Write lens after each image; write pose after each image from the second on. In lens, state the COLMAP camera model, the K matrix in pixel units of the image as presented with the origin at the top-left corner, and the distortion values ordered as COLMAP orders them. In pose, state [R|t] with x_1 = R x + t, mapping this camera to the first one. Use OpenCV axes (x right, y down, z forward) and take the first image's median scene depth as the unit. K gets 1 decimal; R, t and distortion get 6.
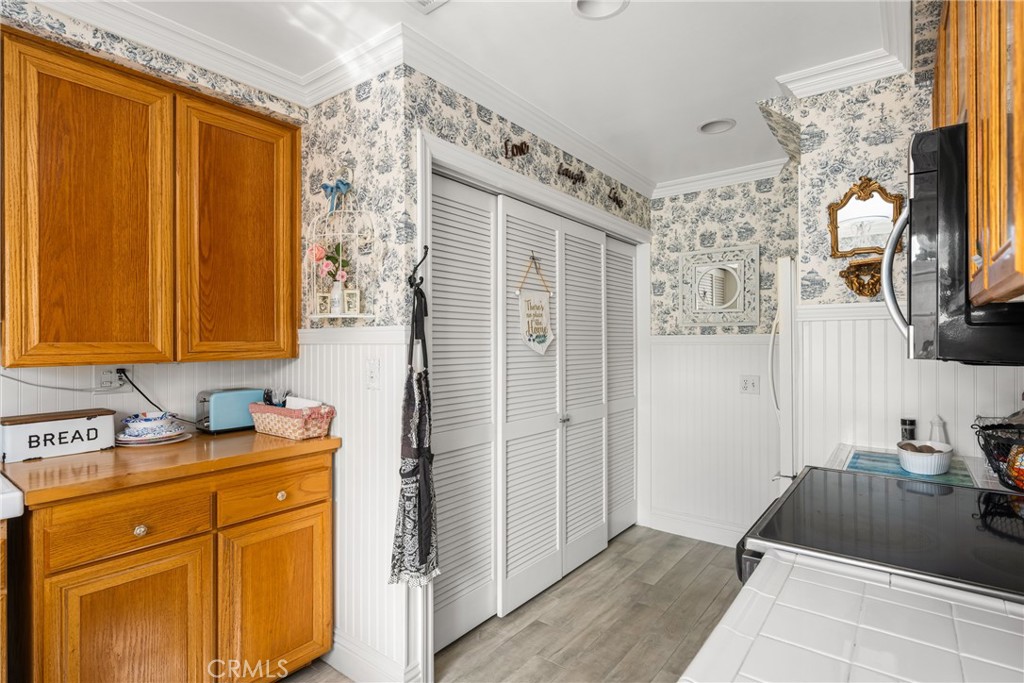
lens RADIAL K [[509.3, 0, 509.6], [0, 509.3, 338.3], [0, 0, 1]] dist [-0.000579, 0.000377]
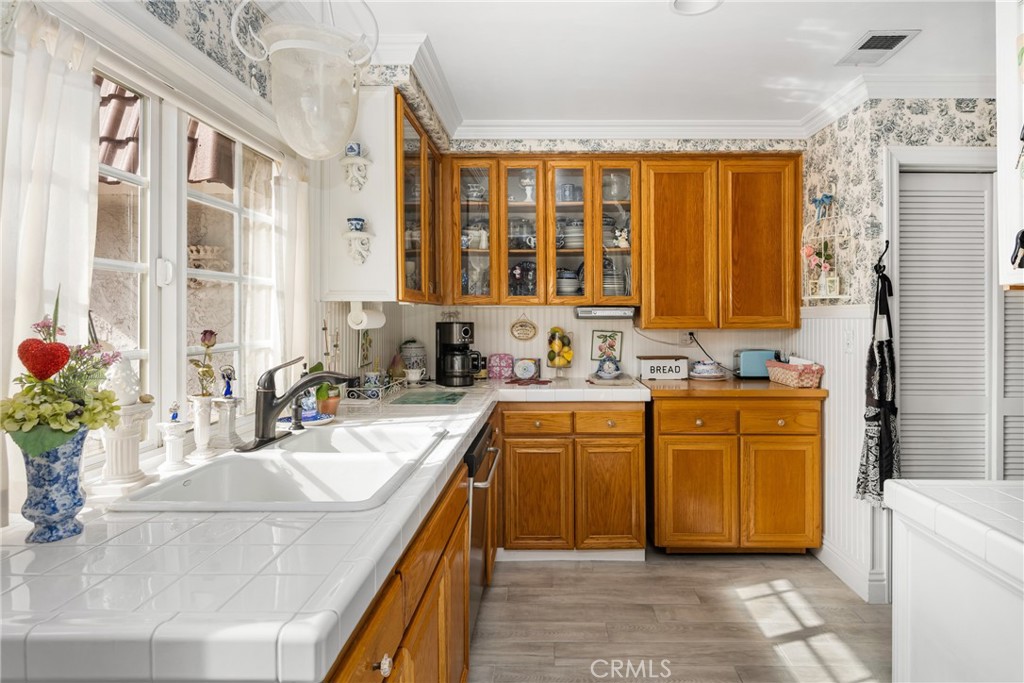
lens RADIAL K [[560.8, 0, 555.8], [0, 560.8, 312.4], [0, 0, 1]] dist [0.000262, 0.000330]
pose [[0.622805, -0.002700, -0.782373, 0.394426], [0.002142, 0.999996, -0.001746, -0.002722], [0.782374, -0.000588, 0.622808, -0.485609]]
